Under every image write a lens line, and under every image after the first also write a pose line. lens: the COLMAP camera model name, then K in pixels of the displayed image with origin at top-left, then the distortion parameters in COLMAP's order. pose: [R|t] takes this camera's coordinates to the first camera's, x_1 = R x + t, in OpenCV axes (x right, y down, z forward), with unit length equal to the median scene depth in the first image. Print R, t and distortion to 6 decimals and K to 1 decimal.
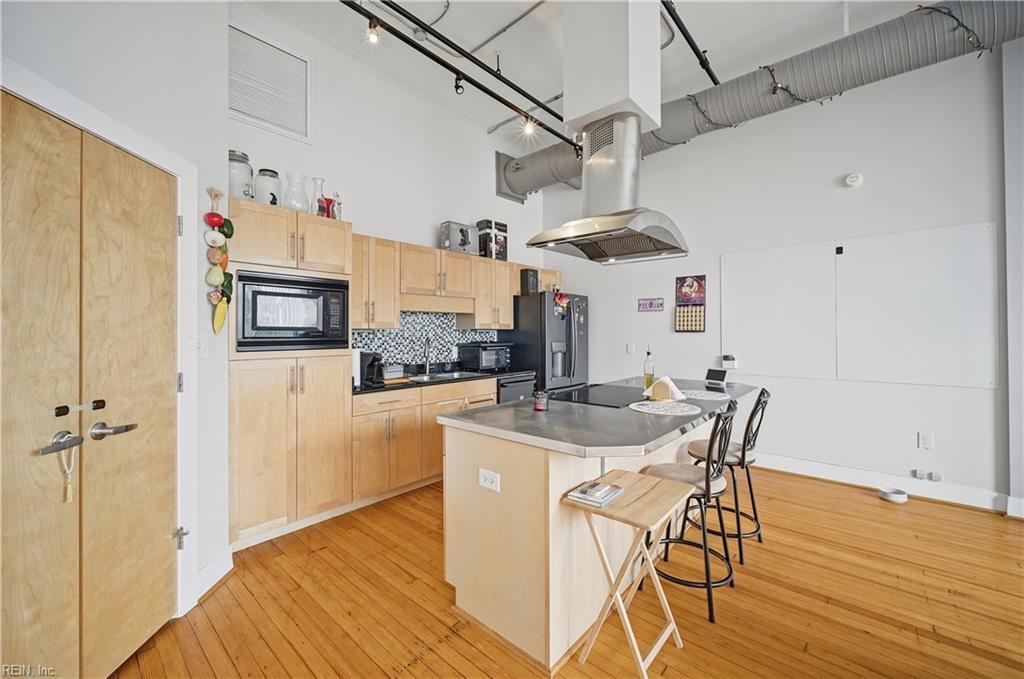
lens RADIAL K [[409.3, 0, 508.6], [0, 409.3, 330.0], [0, 0, 1]] dist [0.004515, 0.000313]
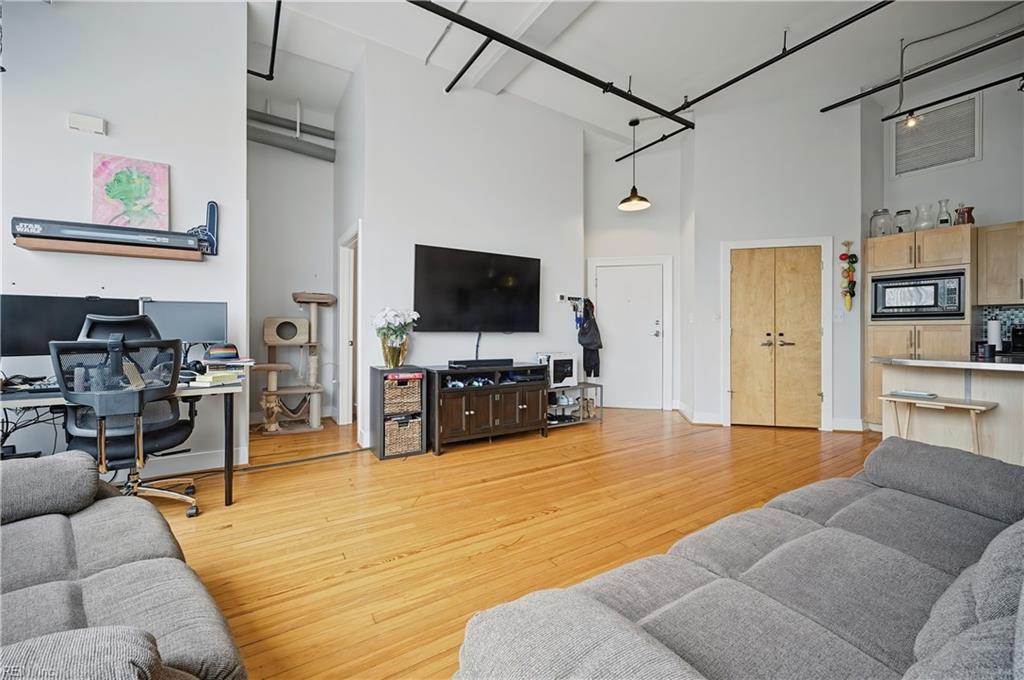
lens RADIAL K [[409.3, 0, 512.4], [0, 409.3, 328.9], [0, 0, 1]] dist [0.004515, 0.000313]
pose [[-0.261385, -0.000352, -0.965235, 0.937481], [0.006489, 0.999977, -0.002122, 0.049941], [0.965213, -0.006818, -0.261376, -0.052366]]
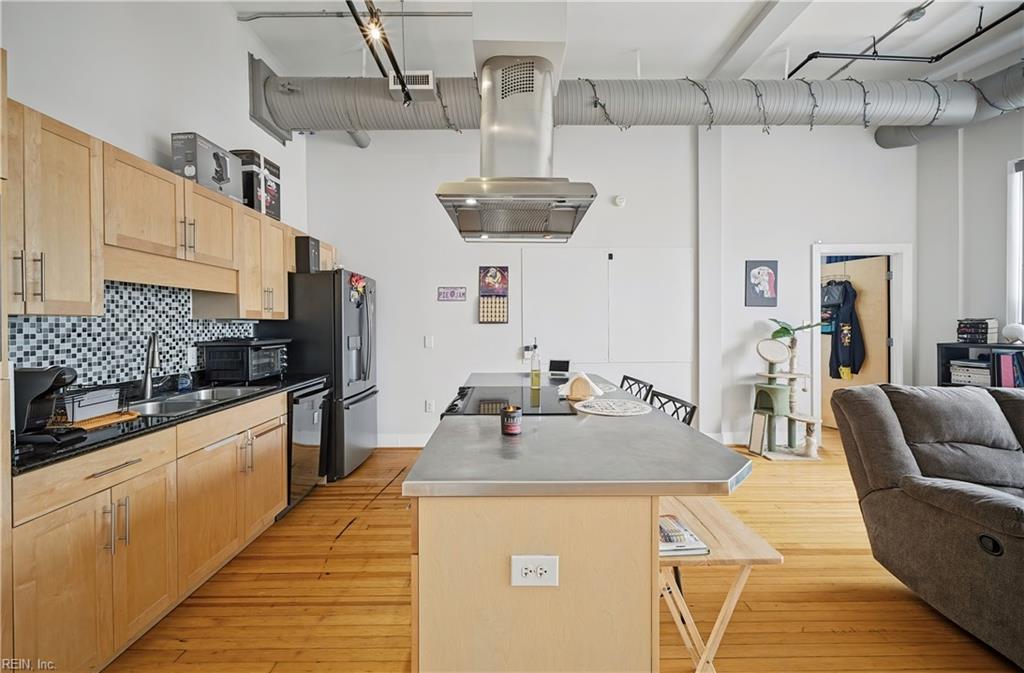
lens RADIAL K [[409.3, 0, 506.9], [0, 409.3, 326.7], [0, 0, 1]] dist [0.004515, 0.000313]
pose [[0.741256, -0.004883, 0.671205, -0.214256], [-0.002694, 0.999944, 0.010250, 0.003069], [-0.671217, -0.009406, 0.741201, 0.267208]]
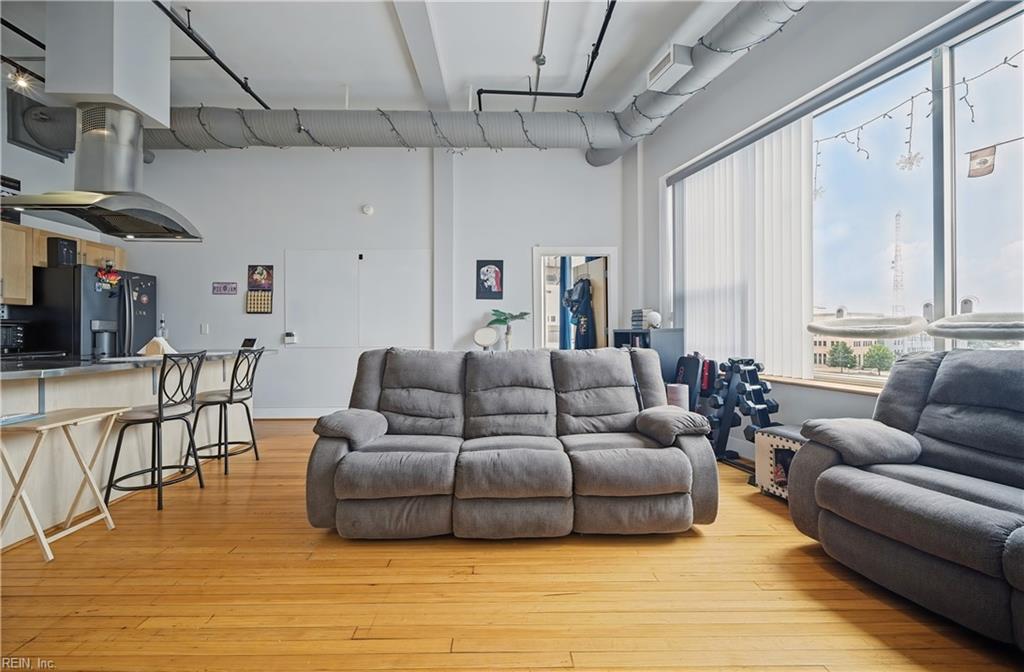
lens RADIAL K [[409.3, 0, 507.7], [0, 409.3, 327.4], [0, 0, 1]] dist [0.004515, 0.000313]
pose [[0.741072, 0.008424, 0.671372, 0.202491], [-0.003683, 0.999957, -0.008482, 0.056126], [-0.671415, 0.003813, 0.741072, -0.354527]]
